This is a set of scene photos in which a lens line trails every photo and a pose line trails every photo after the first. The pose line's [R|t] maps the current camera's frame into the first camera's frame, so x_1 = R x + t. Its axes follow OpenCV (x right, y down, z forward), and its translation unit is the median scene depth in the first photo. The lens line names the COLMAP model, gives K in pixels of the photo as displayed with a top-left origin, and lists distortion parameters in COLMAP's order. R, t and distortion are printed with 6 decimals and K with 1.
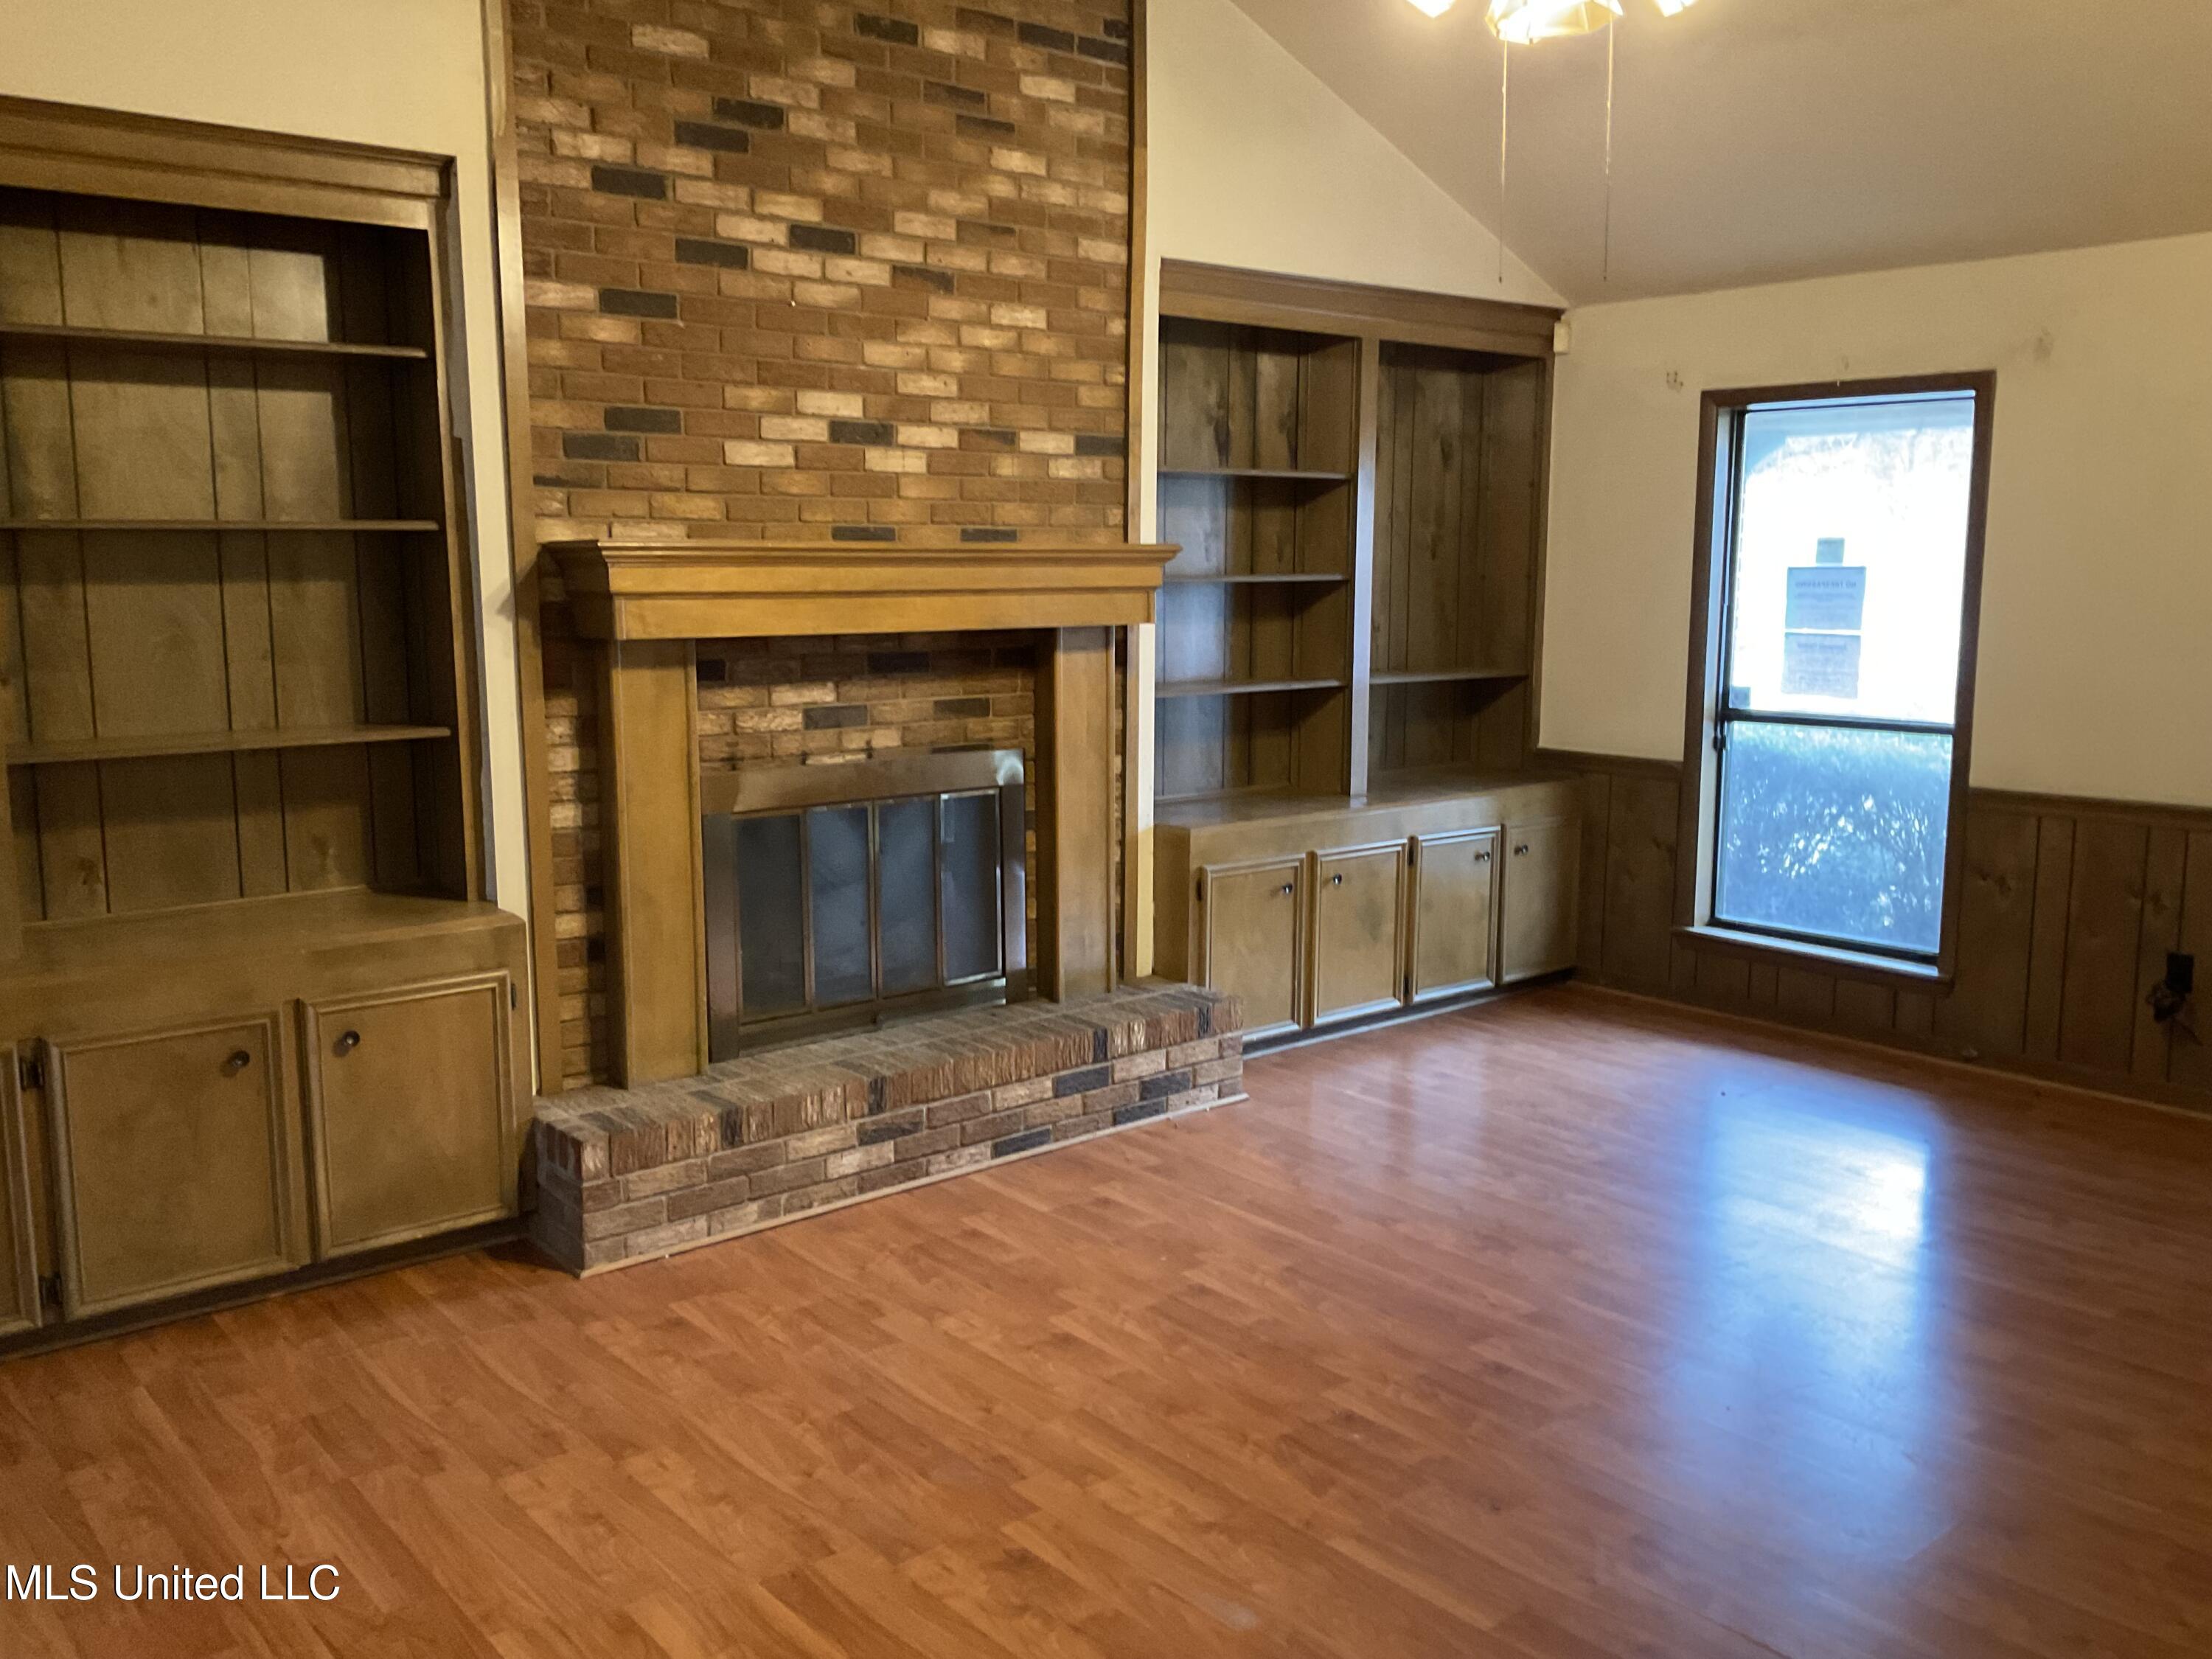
lens RADIAL K [[1851.9, 0, 1106.0], [0, 1851.9, 829.5], [0, 0, 1]] dist [0.133049, -0.268649]
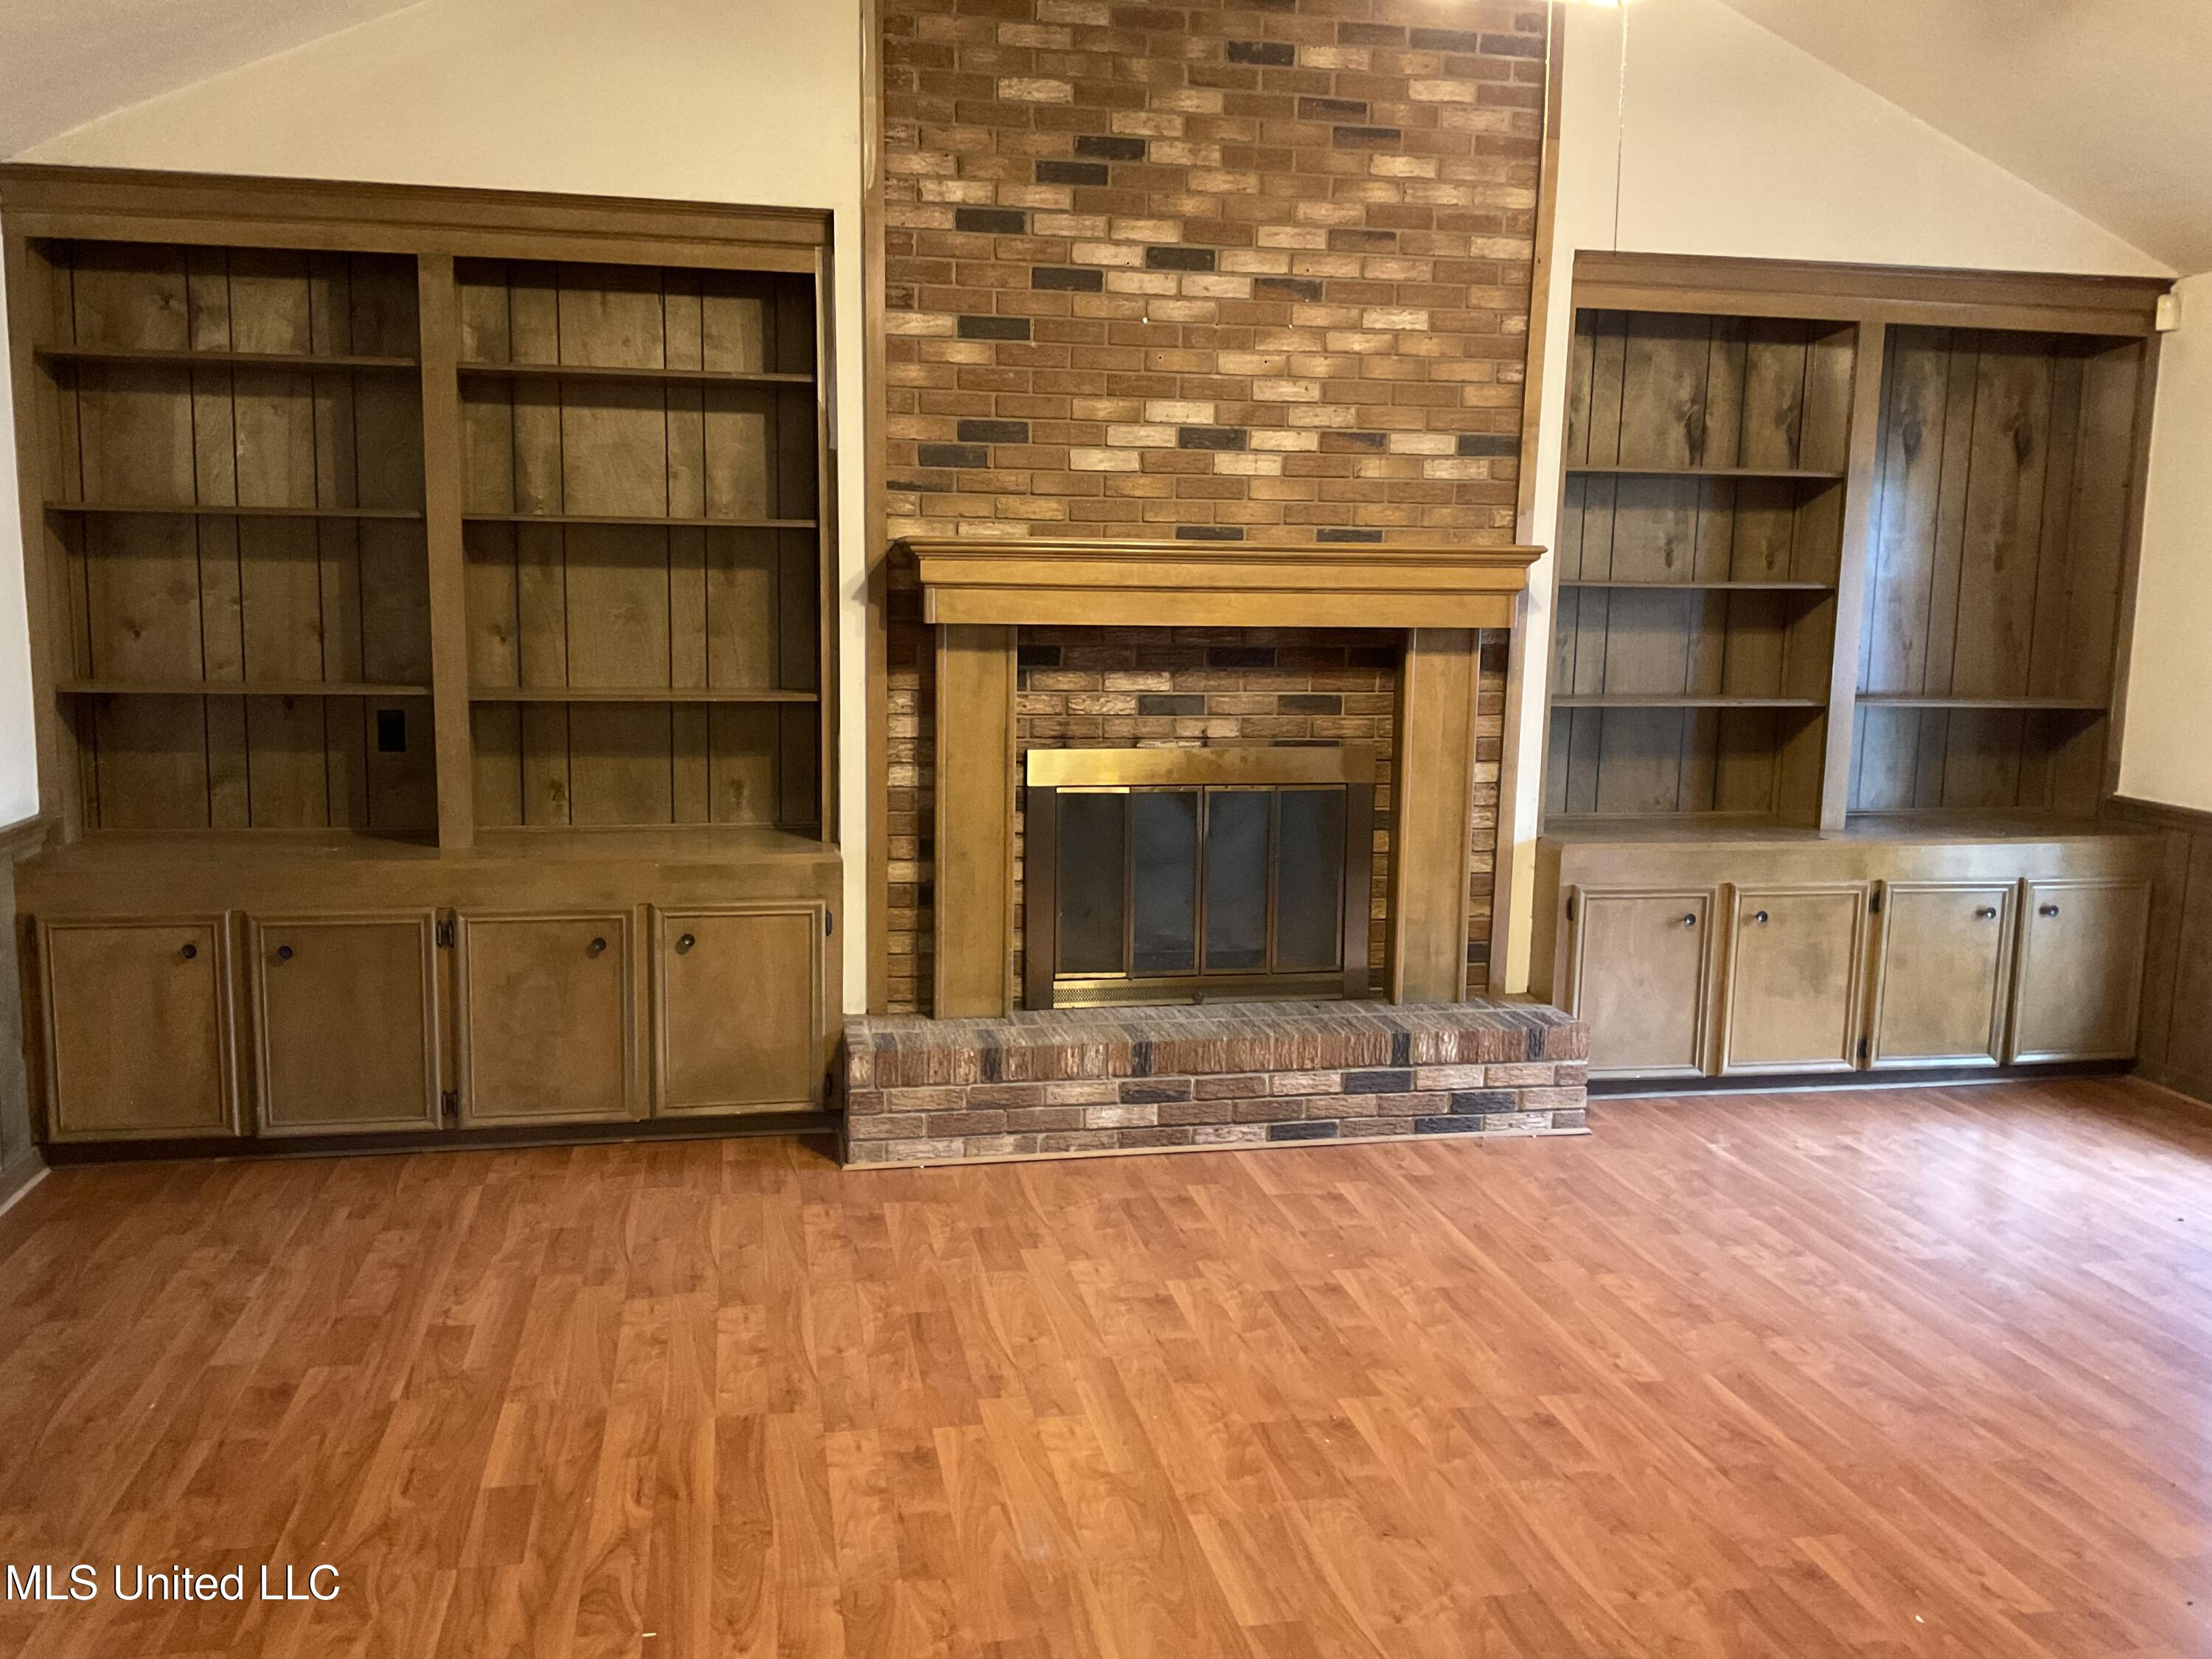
lens RADIAL K [[1851.9, 0, 1106.0], [0, 1851.9, 829.5], [0, 0, 1]] dist [0.133049, -0.268649]
pose [[0.875817, 0.081357, -0.475737, 0.348756], [-0.086303, 0.996203, 0.011483, 0.001545], [0.474865, 0.031000, 0.879513, 0.050337]]
